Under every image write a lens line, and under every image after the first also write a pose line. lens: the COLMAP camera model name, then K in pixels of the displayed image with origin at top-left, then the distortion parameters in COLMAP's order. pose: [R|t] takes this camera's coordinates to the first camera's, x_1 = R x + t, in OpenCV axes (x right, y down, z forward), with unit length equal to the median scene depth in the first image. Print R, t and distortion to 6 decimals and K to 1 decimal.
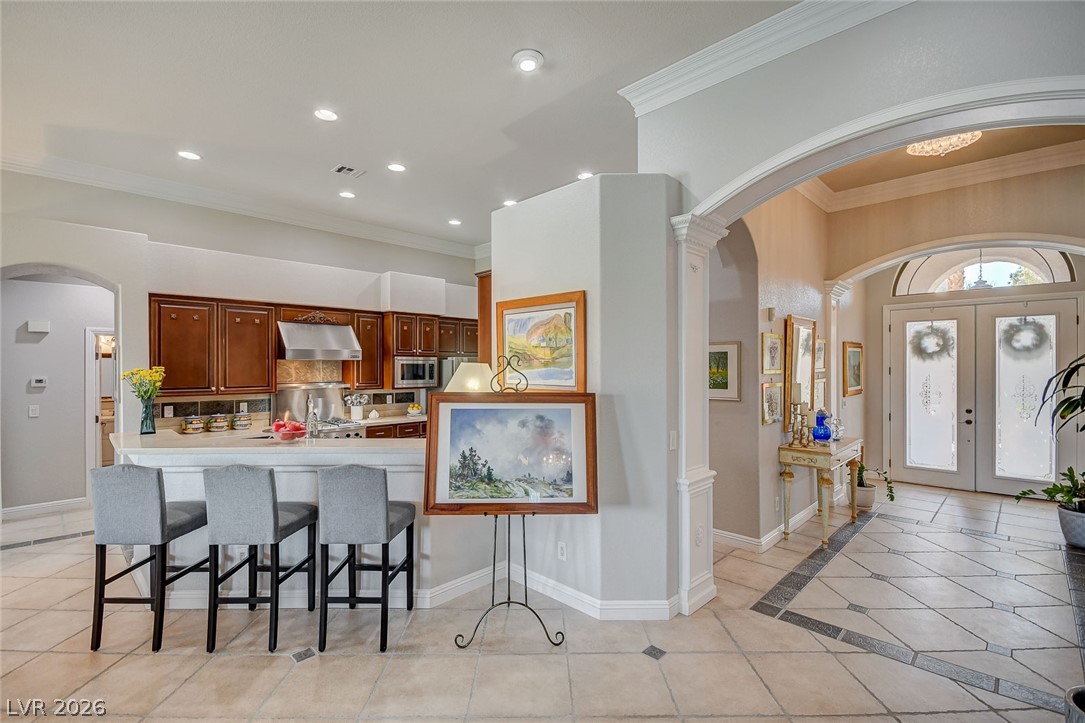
lens RADIAL K [[499.1, 0, 540.8], [0, 499.1, 363.3], [0, 0, 1]] dist [-0.002678, -0.001188]
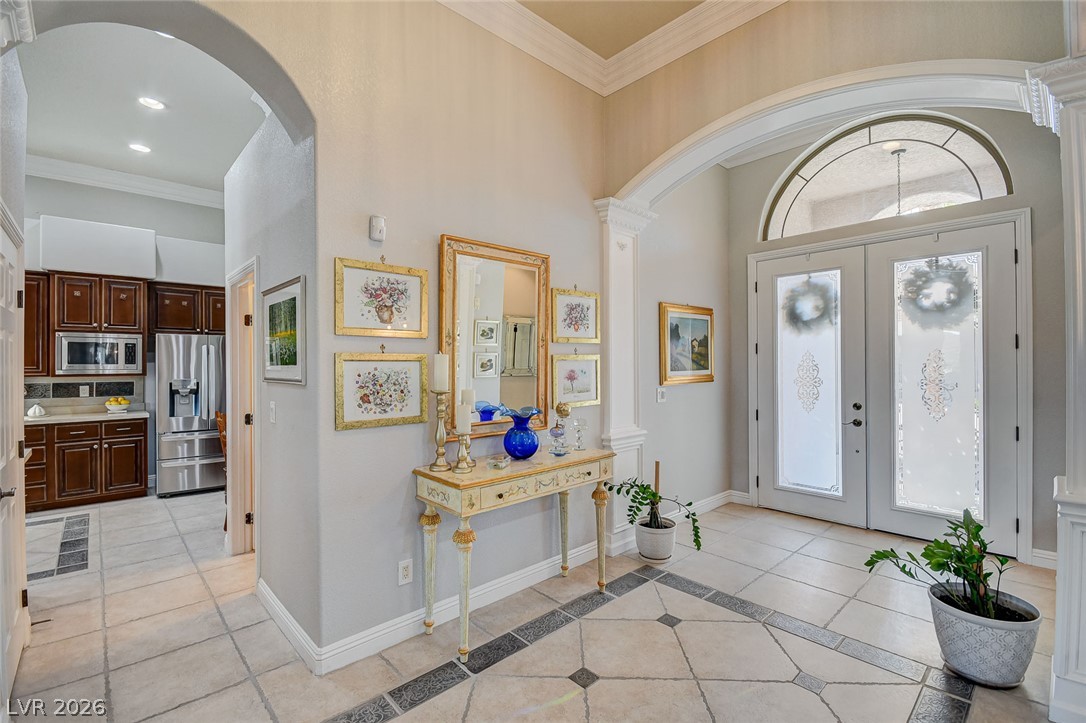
lens RADIAL K [[483.6, 0, 539.7], [0, 483.6, 361.9], [0, 0, 1]] dist [0.002836, -0.000183]
pose [[0.998738, -0.004993, -0.049965, 0.472534], [0.005244, 0.999974, 0.004898, 0.031841], [0.049939, -0.005154, 0.998739, 0.338934]]
